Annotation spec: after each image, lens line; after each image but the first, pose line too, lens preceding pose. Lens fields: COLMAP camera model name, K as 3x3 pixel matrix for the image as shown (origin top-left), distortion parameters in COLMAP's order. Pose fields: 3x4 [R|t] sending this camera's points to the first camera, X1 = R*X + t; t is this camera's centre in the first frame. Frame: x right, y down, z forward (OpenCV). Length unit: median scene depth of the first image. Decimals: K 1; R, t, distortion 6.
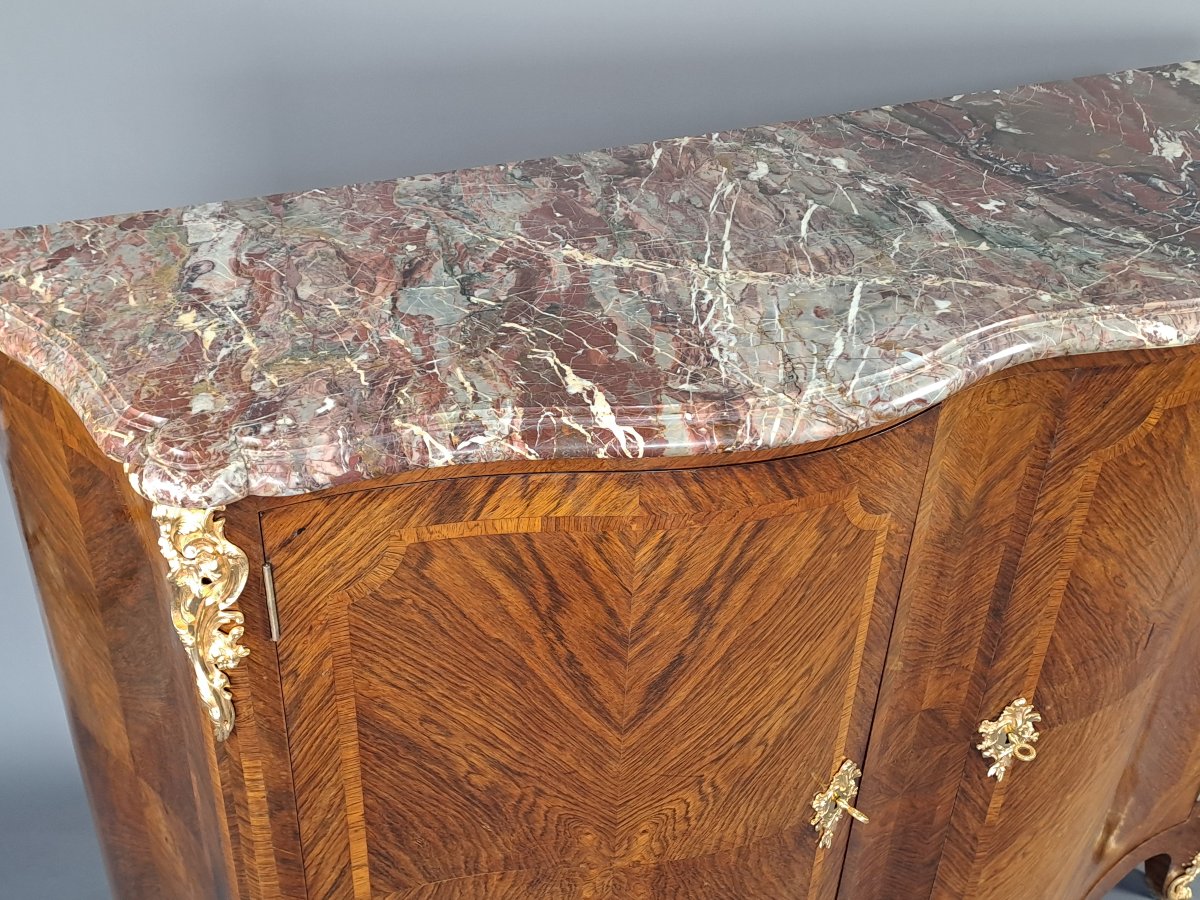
lens RADIAL K [[1300.4, 0, 585.5], [0, 1300.4, 458.9], [0, 0, 1]] dist [0.173429, -0.324530]
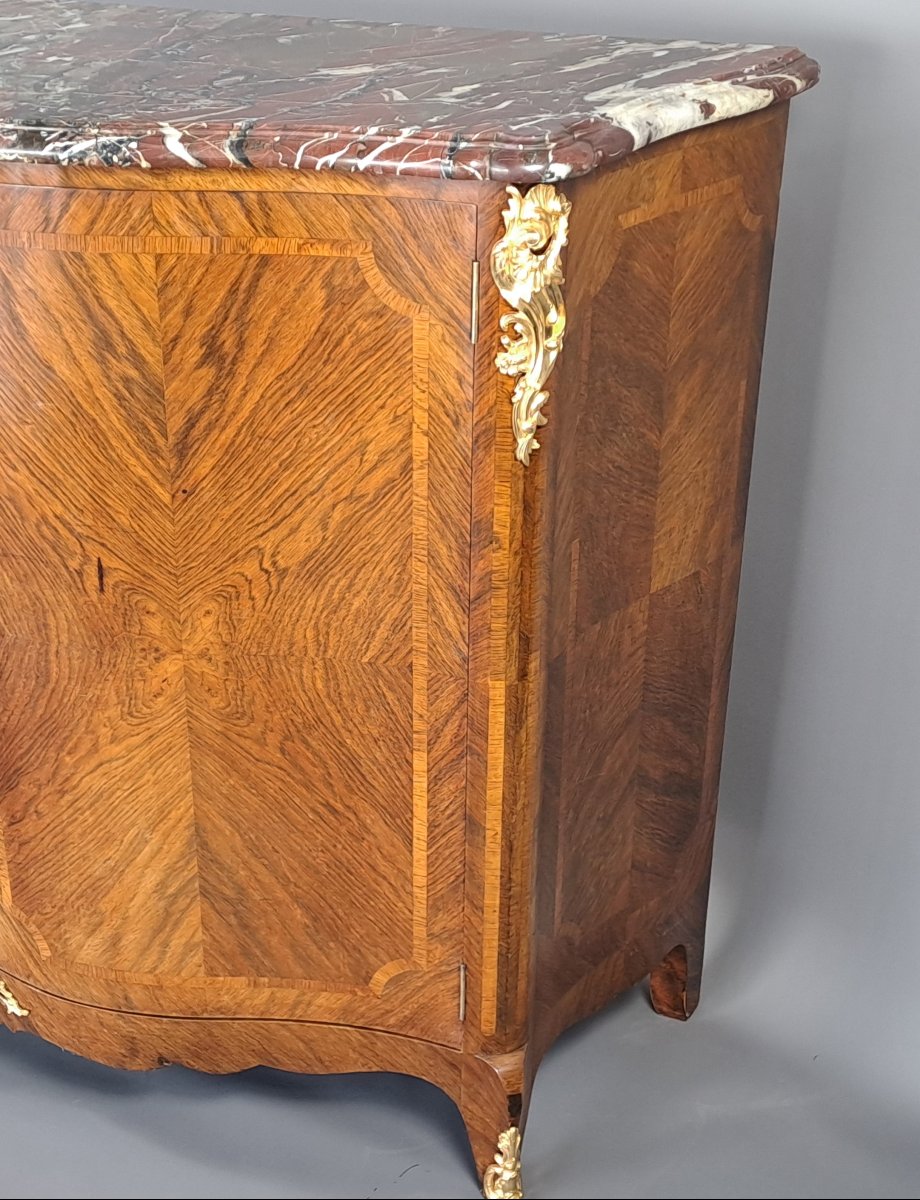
lens RADIAL K [[1771.9, 0, 362.8], [0, 1771.9, 601.0], [0, 0, 1]] dist [0.106605, 0.040947]
pose [[0.652603, 0.313348, -0.689872, 1.774353], [-0.393512, 0.918226, 0.044816, 0.034088], [0.647501, 0.242226, 0.722543, 0.329047]]
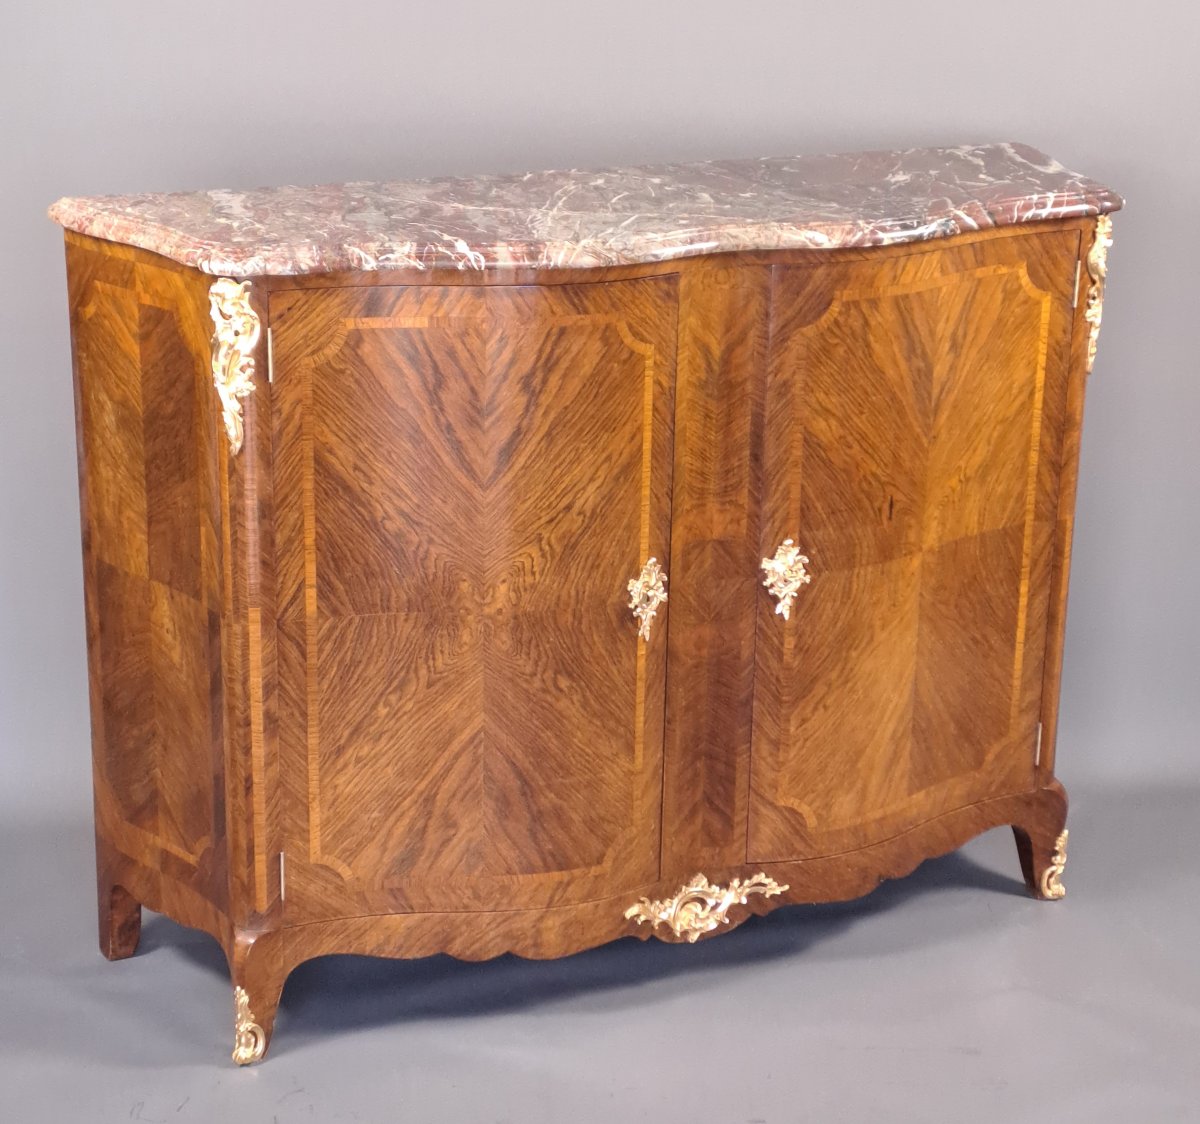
lens RADIAL K [[2464.1, 0, 603.8], [0, 2464.1, 539.7], [0, 0, 1]] dist [0.075969, 0.623979]
pose [[0.999769, -0.006671, -0.020412, 0.236954], [0.000898, 0.962681, -0.270638, 1.095158], [0.021456, 0.270558, 0.962465, -1.838099]]
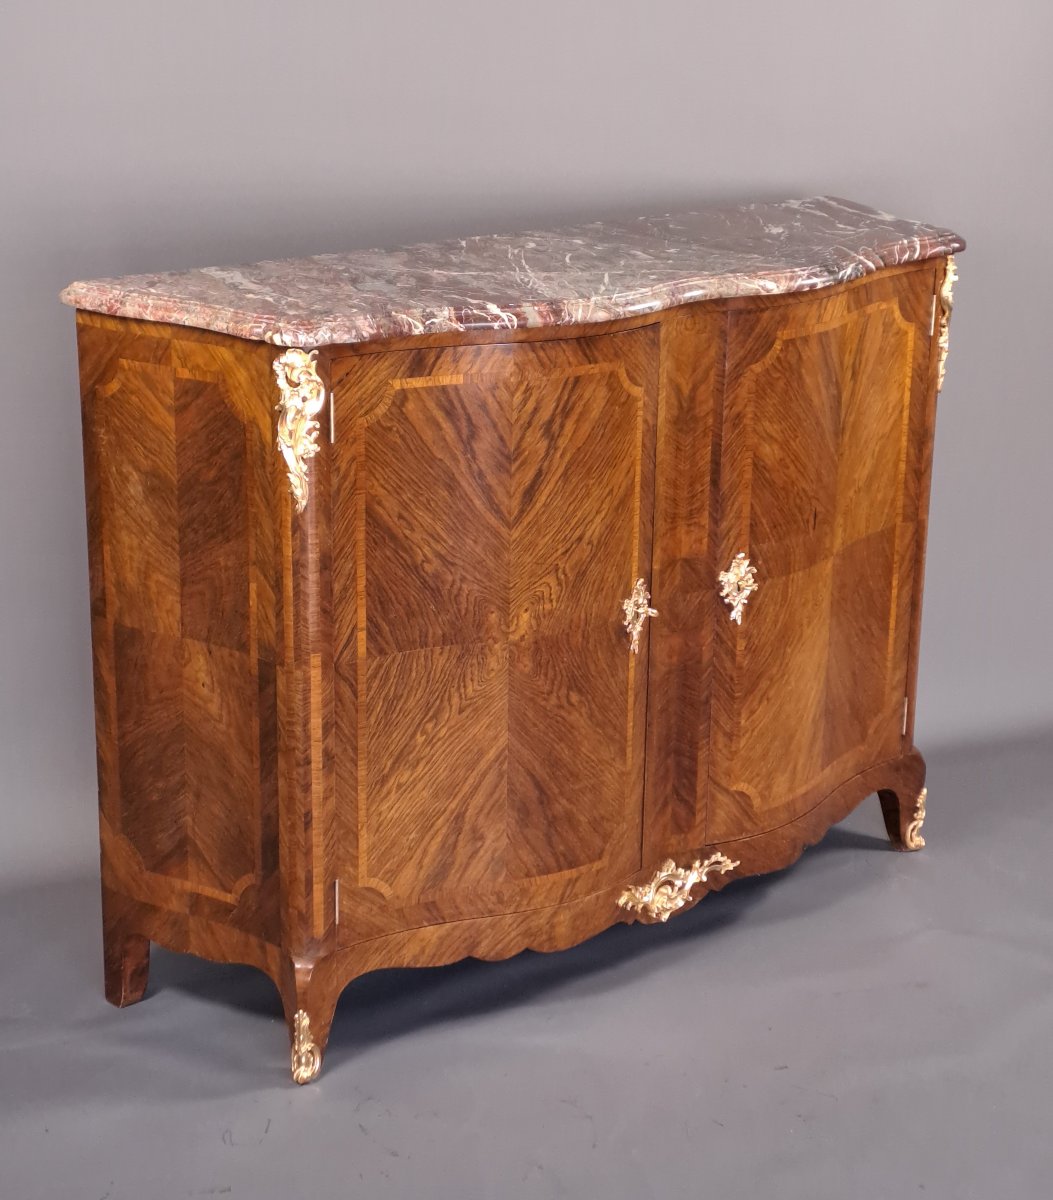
lens RADIAL K [[2289.0, 0, 571.5], [0, 2289.0, 544.1], [0, 0, 1]] dist [0.118065, 0.291002]
pose [[0.968815, -0.084660, 0.232875, -0.611264], [0.146594, 0.953534, -0.263218, 1.063255], [-0.199770, 0.289148, 0.936208, -1.849740]]
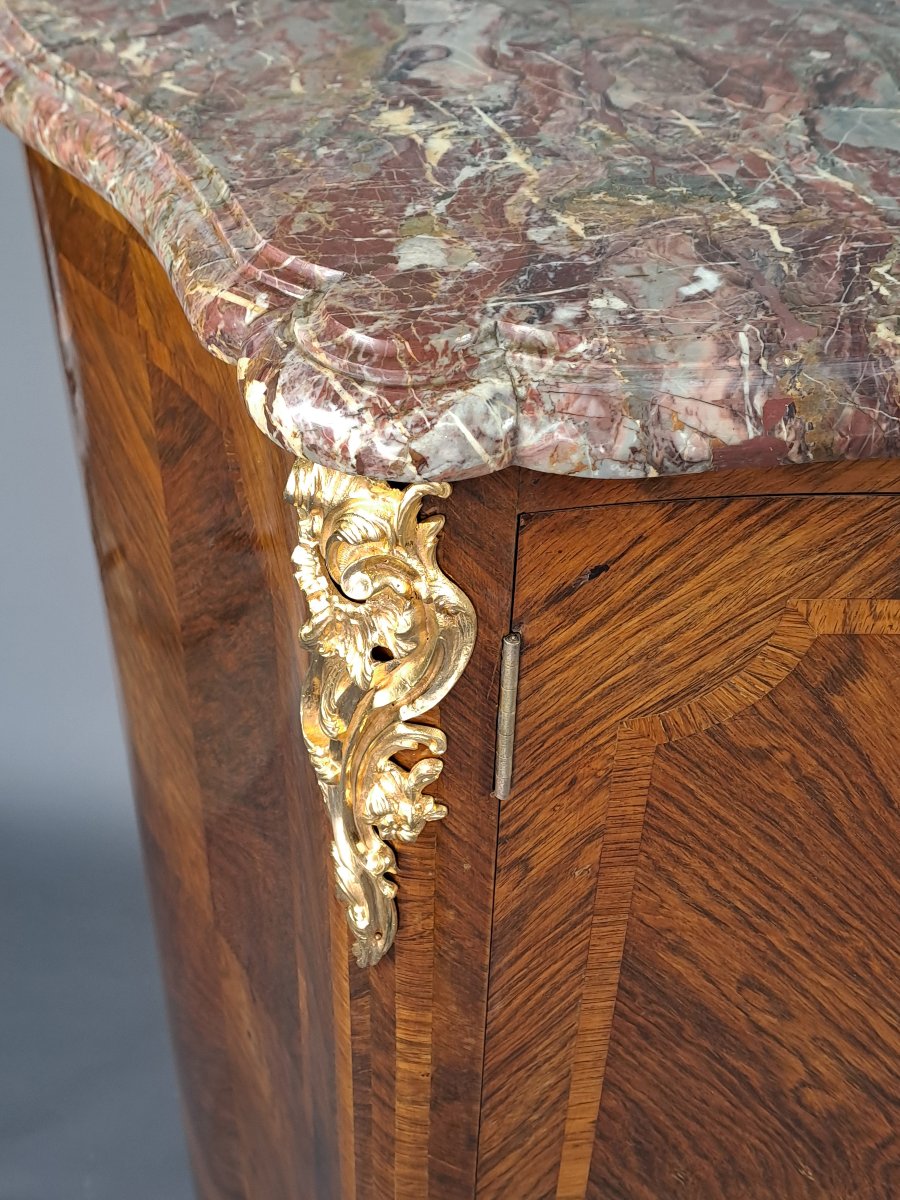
lens RADIAL K [[1300.4, 0, 450.0], [0, 1300.4, 600.0], [0, 0, 1]] dist [0.173429, -0.324530]
pose [[0.973610, 0.131884, -0.186254, -0.160391], [-0.123309, 0.990733, 0.056949, 0.039910], [0.192038, -0.032479, 0.980850, 0.493413]]
